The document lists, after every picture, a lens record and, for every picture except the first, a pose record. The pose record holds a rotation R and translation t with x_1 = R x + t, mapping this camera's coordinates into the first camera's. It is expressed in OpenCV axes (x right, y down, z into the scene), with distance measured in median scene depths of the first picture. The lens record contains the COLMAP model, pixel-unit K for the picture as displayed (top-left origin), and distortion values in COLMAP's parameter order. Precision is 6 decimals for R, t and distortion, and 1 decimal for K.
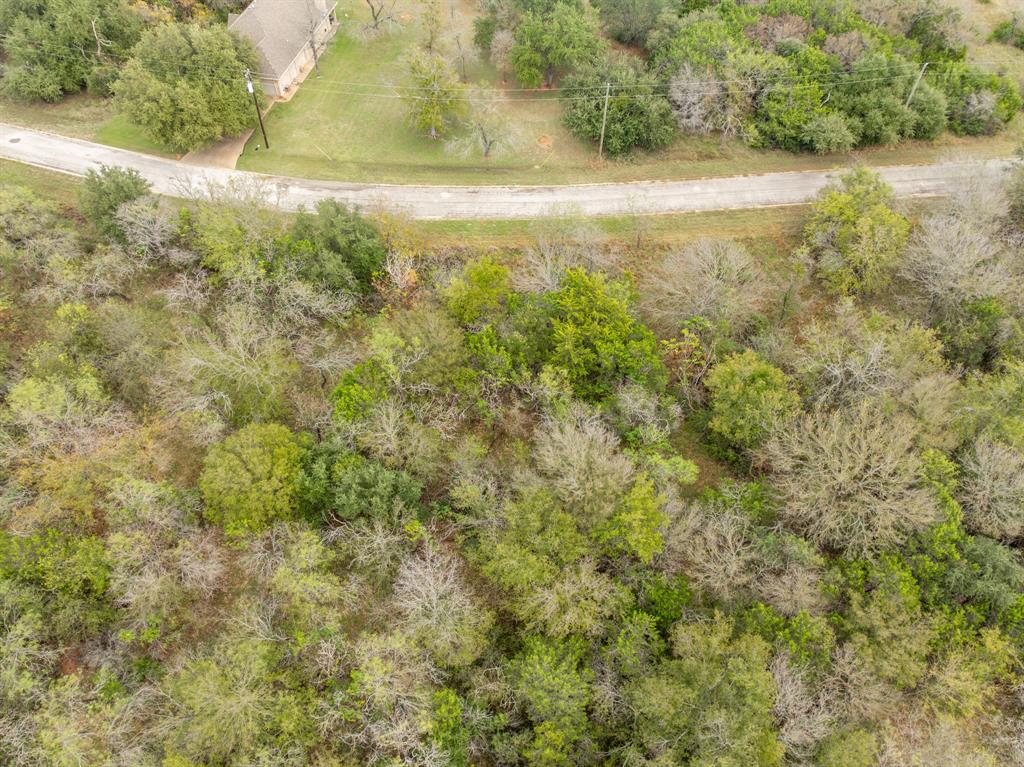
lens RADIAL K [[726.1, 0, 512.0], [0, 726.1, 383.5], [0, 0, 1]] dist [-0.017406, 0.004093]
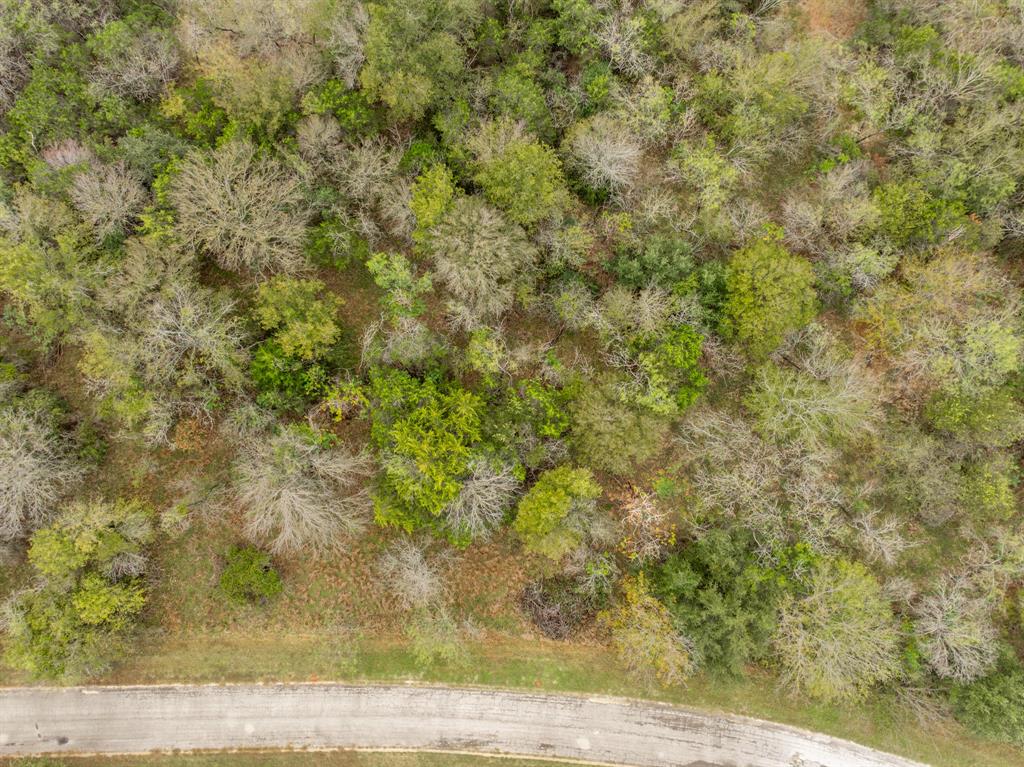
lens RADIAL K [[726.1, 0, 512.0], [0, 726.1, 383.5], [0, 0, 1]] dist [-0.017406, 0.004093]
pose [[-0.996029, -0.089007, -0.001818, 0.017328], [0.065990, -0.751859, 0.656013, -0.465160], [-0.059756, 0.653288, 0.754747, 0.183161]]
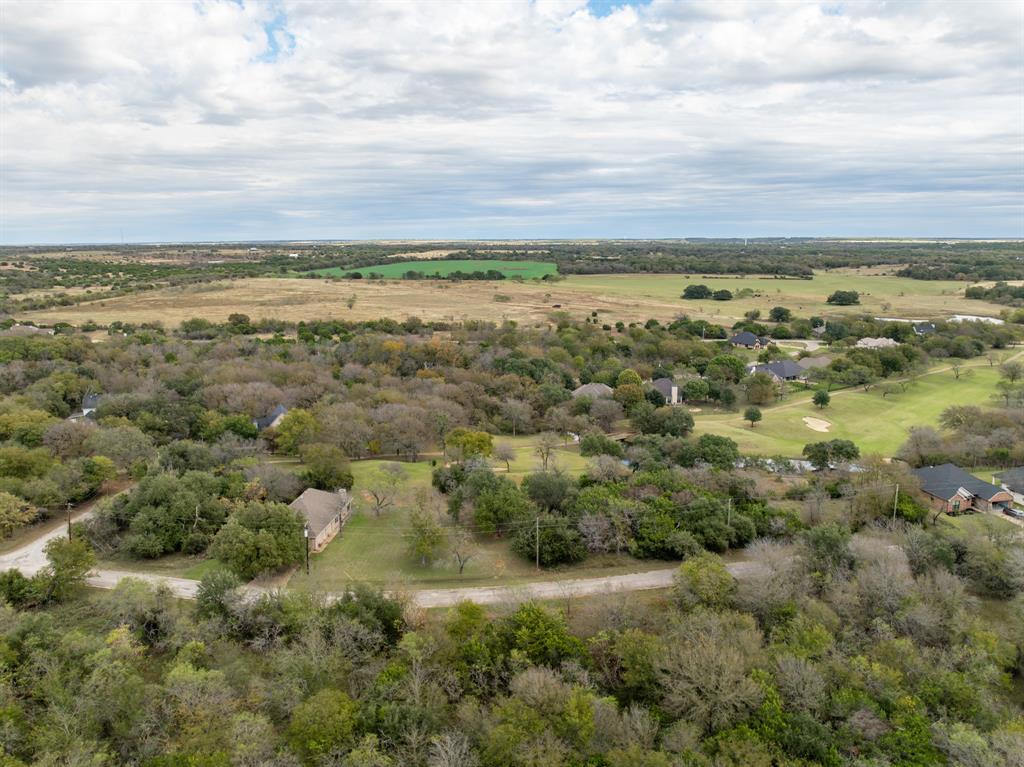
lens RADIAL K [[726.1, 0, 512.0], [0, 726.1, 383.5], [0, 0, 1]] dist [-0.017406, 0.004093]
pose [[0.995651, -0.031788, 0.087570, -0.049522], [0.081527, 0.752176, -0.653900, 0.374889], [-0.045082, 0.658195, 0.751496, -0.367600]]
